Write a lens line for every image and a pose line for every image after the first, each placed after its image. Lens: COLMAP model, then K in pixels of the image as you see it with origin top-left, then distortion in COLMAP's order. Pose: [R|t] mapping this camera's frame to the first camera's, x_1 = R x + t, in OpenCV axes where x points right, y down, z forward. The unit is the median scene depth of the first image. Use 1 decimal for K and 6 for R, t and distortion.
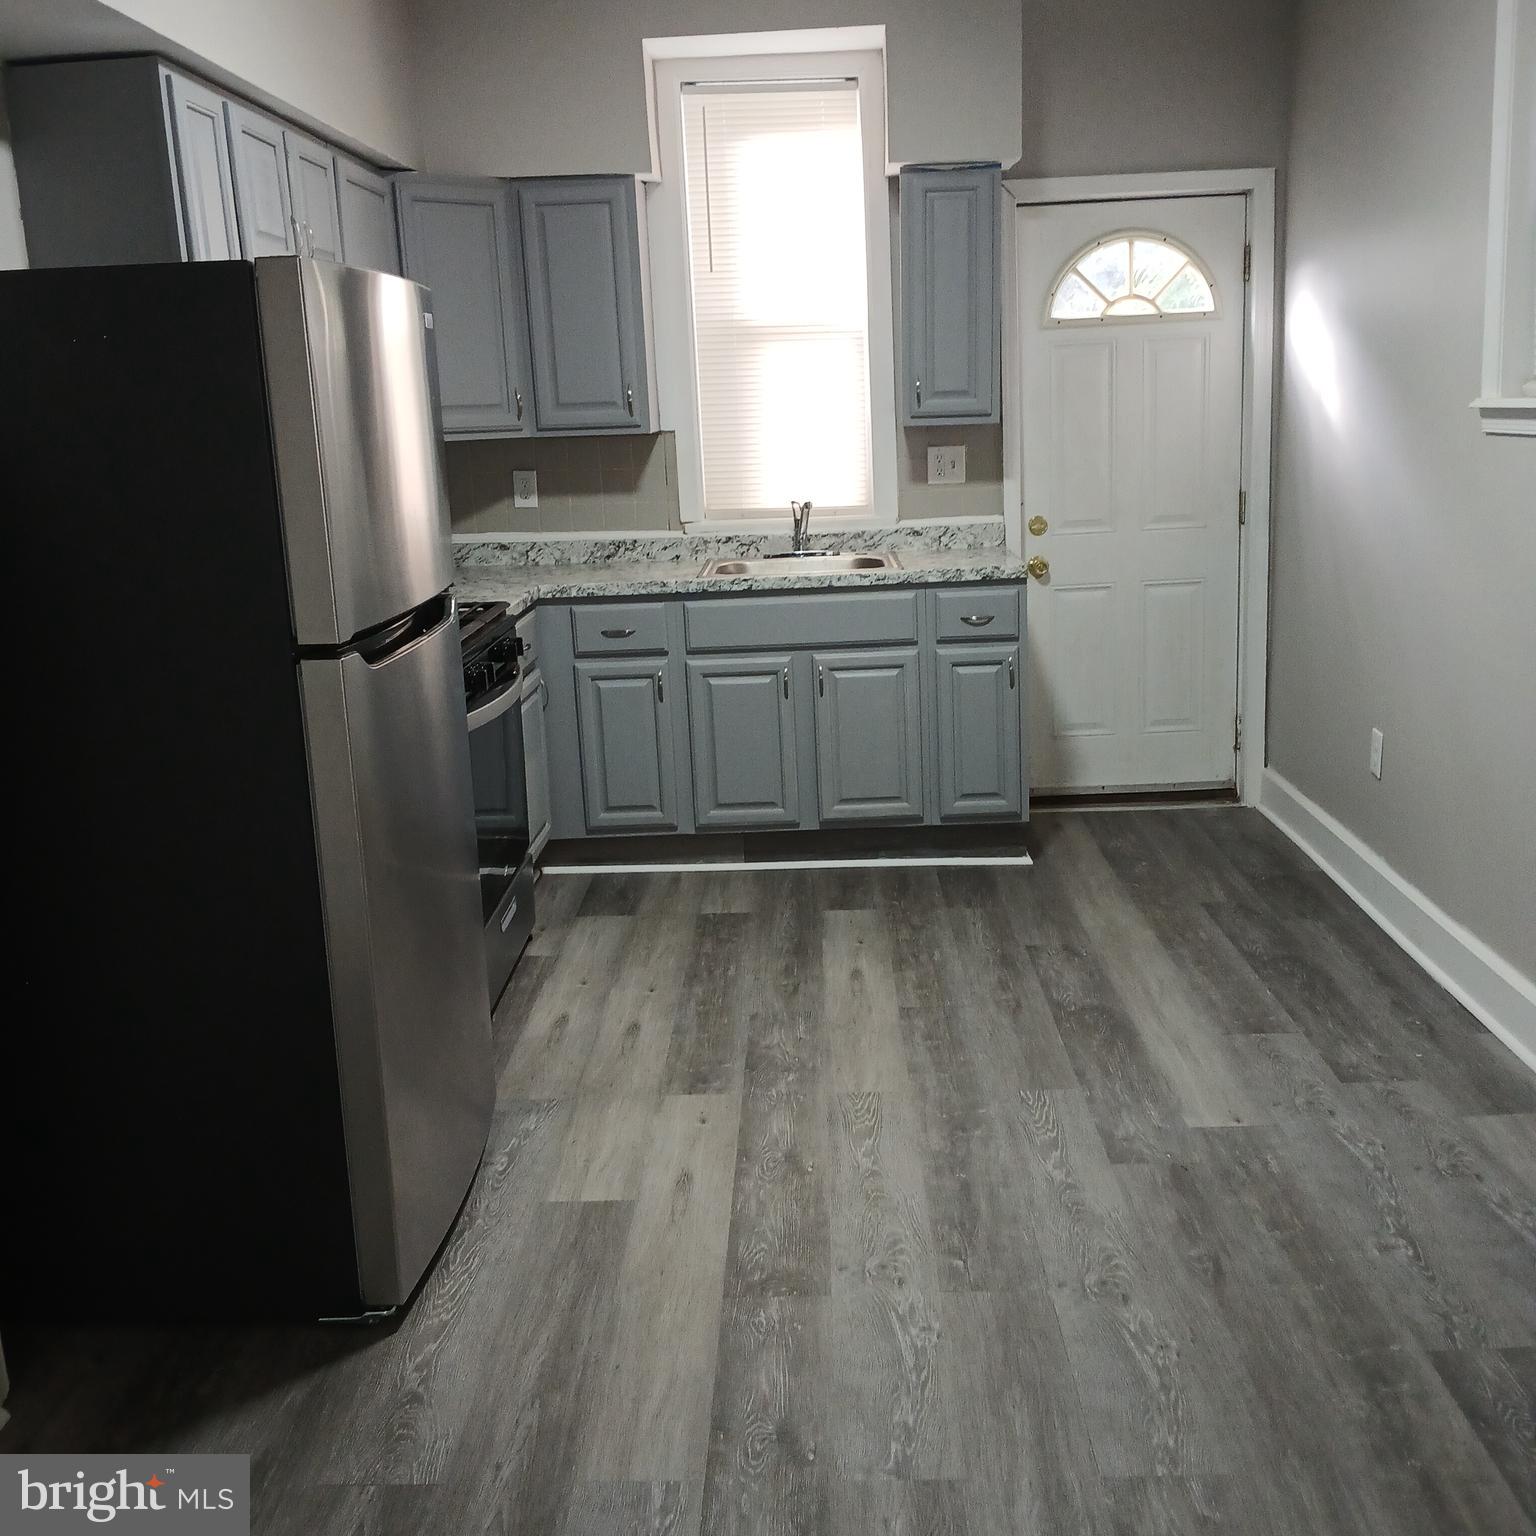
lens RADIAL K [[1563.5, 0, 769.7], [0, 1563.5, 731.5], [0, 0, 1]] dist [0.139248, -0.288178]
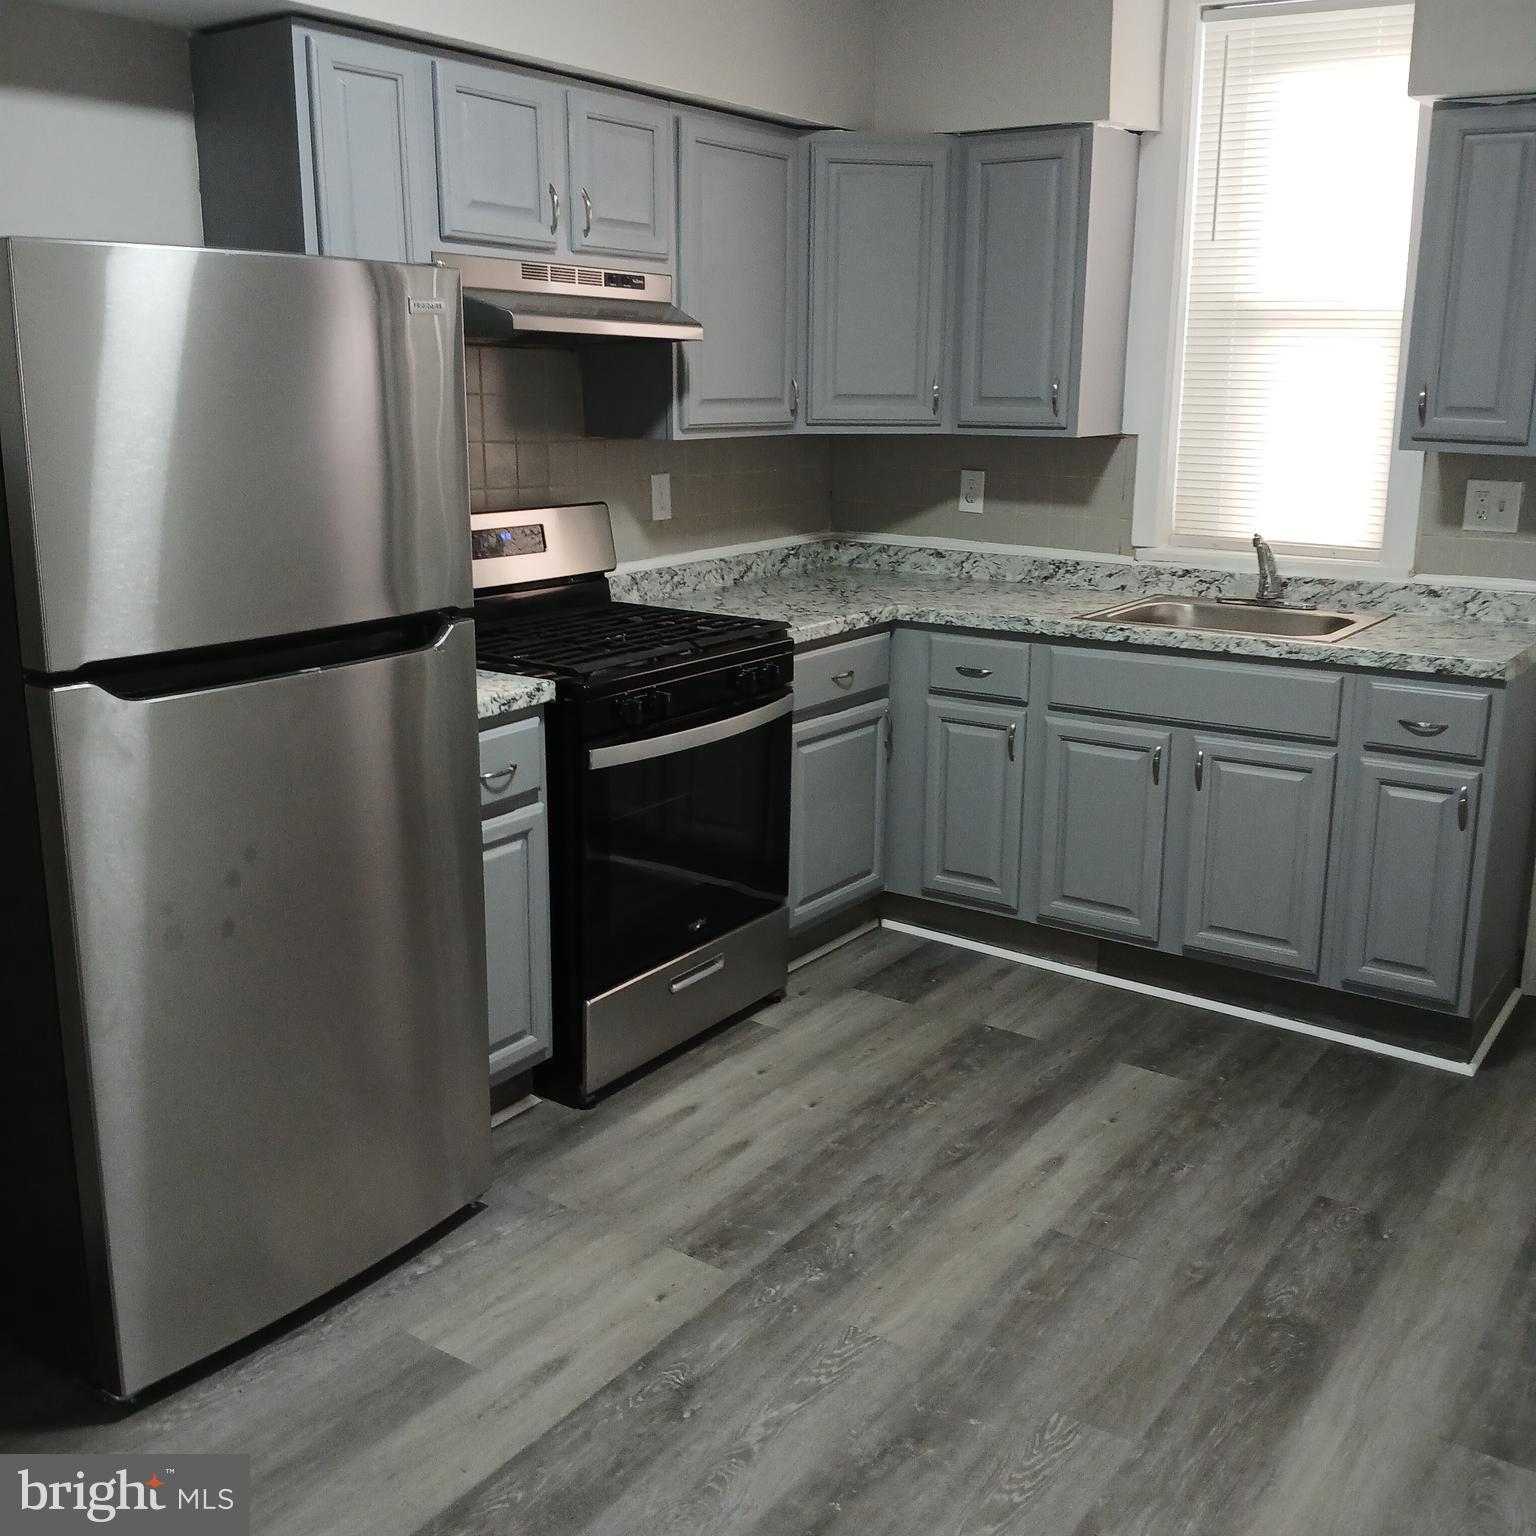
lens RADIAL K [[1563.5, 0, 769.7], [0, 1563.5, 731.5], [0, 0, 1]] dist [0.139248, -0.288178]
pose [[0.834275, 0.166795, -0.525513, 0.263860], [-0.155013, 0.985655, 0.066752, -0.070982], [0.529108, 0.025772, 0.848163, 0.225102]]
